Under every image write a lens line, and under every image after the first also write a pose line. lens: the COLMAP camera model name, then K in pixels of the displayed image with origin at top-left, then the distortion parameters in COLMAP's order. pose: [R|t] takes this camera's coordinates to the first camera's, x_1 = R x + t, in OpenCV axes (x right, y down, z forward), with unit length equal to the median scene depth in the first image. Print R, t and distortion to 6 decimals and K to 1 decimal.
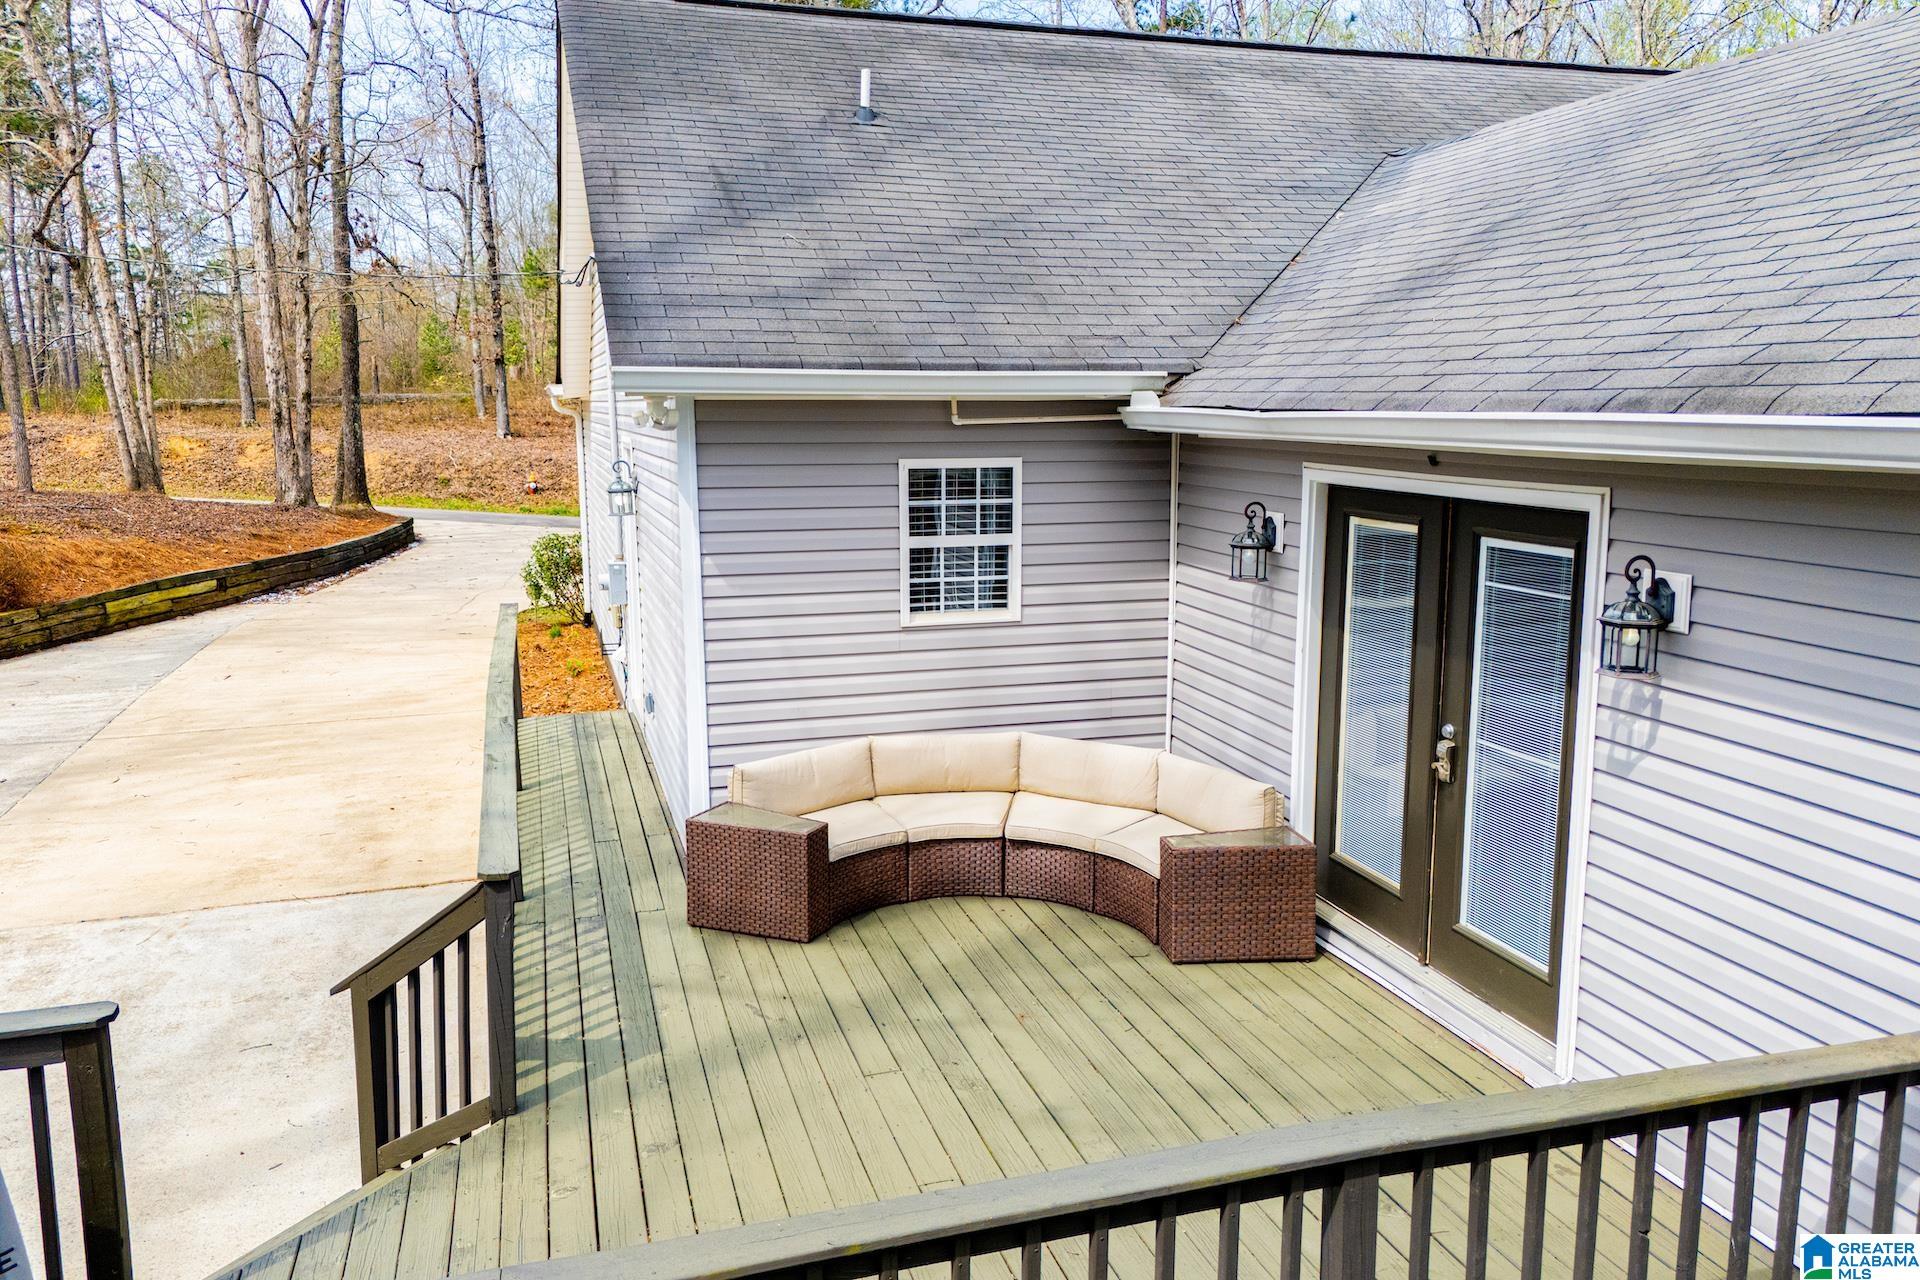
lens RADIAL K [[1408.9, 0, 953.1], [0, 1408.9, 652.0], [0, 0, 1]] dist [0.048913, -0.042902]
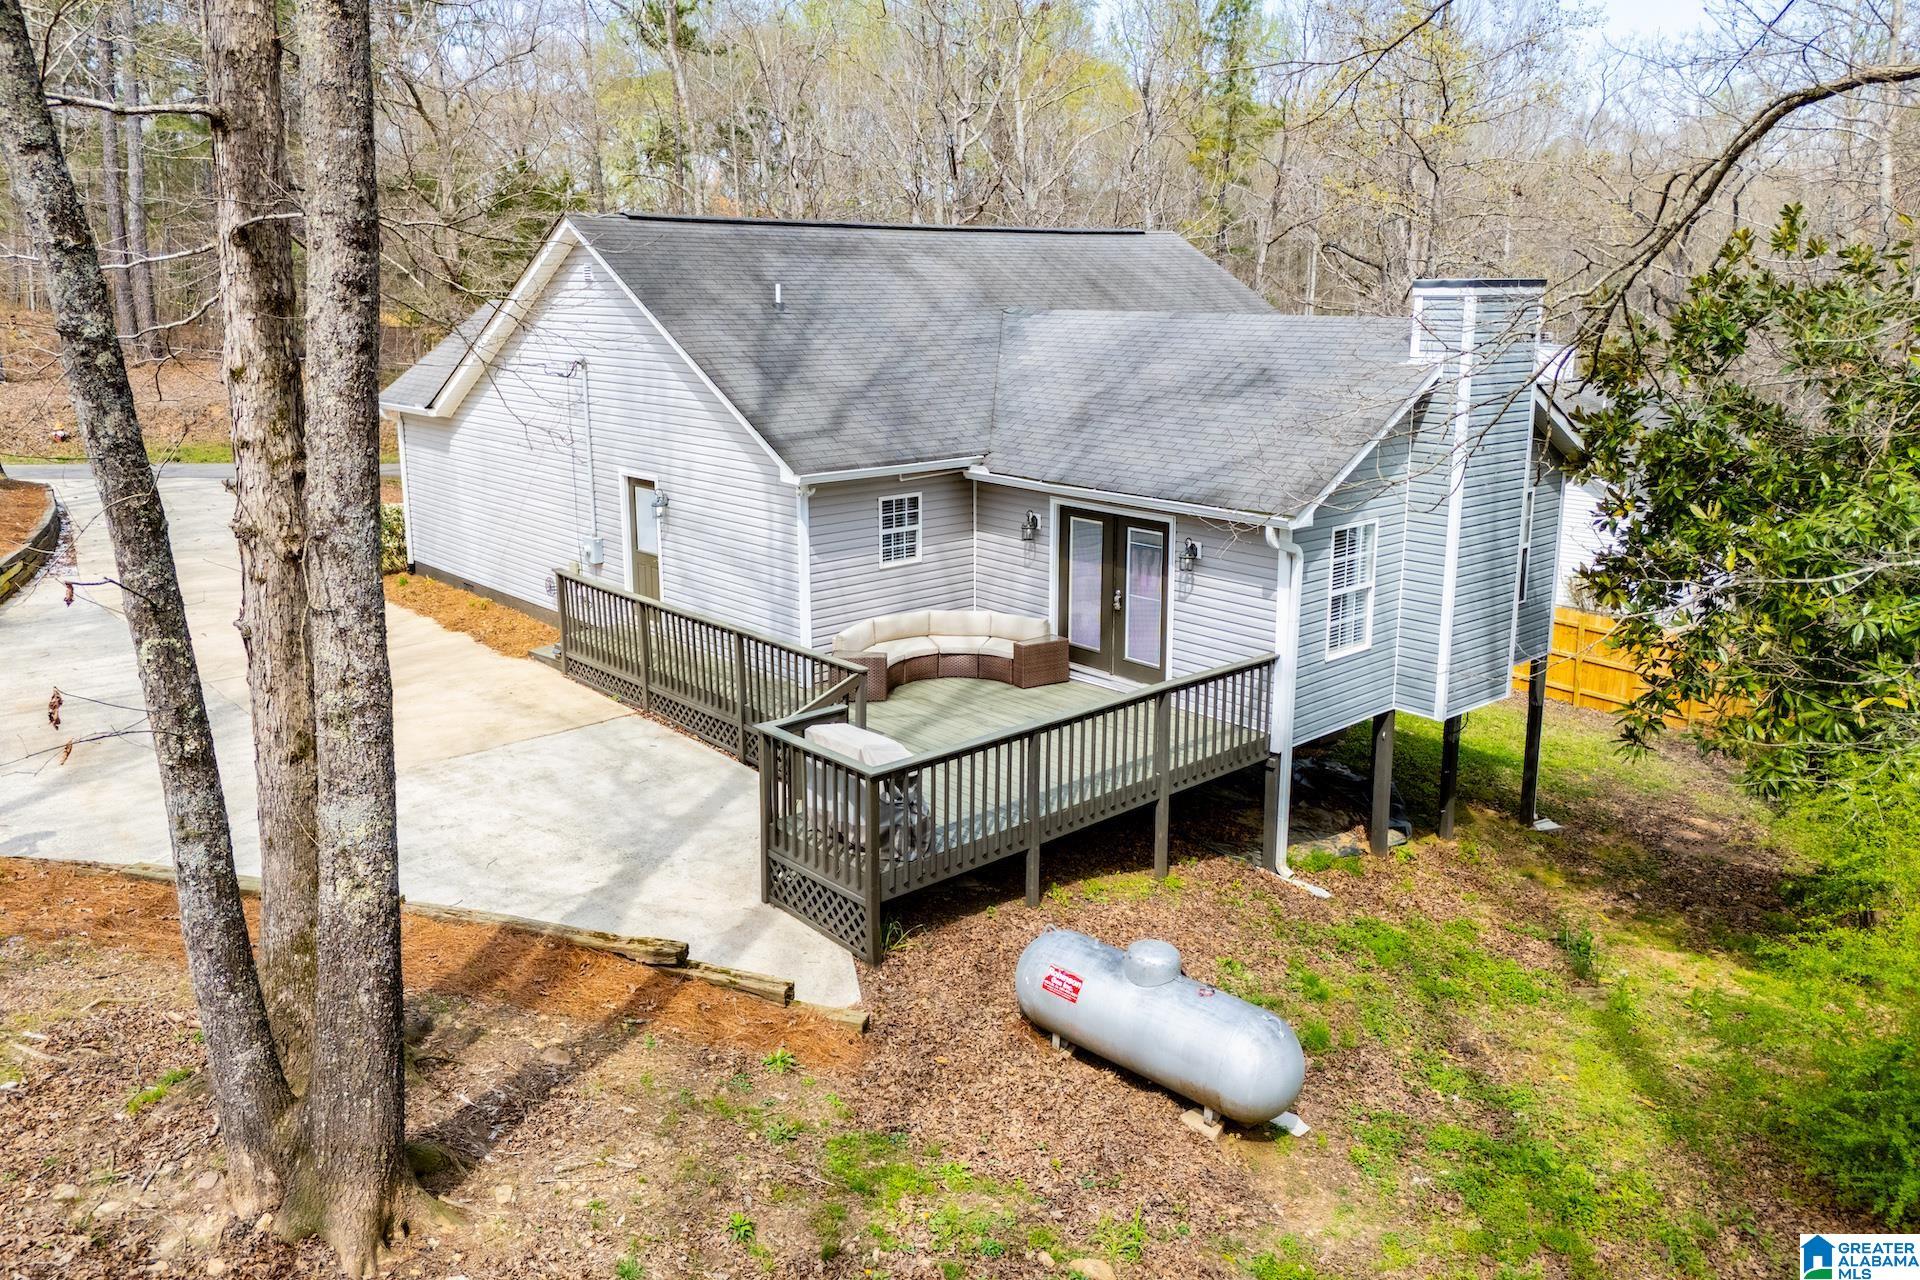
lens RADIAL K [[1408.9, 0, 958.4], [0, 1408.9, 629.0], [0, 0, 1]] dist [0.048913, -0.042902]
pose [[0.897400, -0.102124, 0.429236, -1.014701], [0.071580, 0.993655, 0.086758, -0.122418], [-0.435373, -0.047131, 0.899016, -1.245369]]
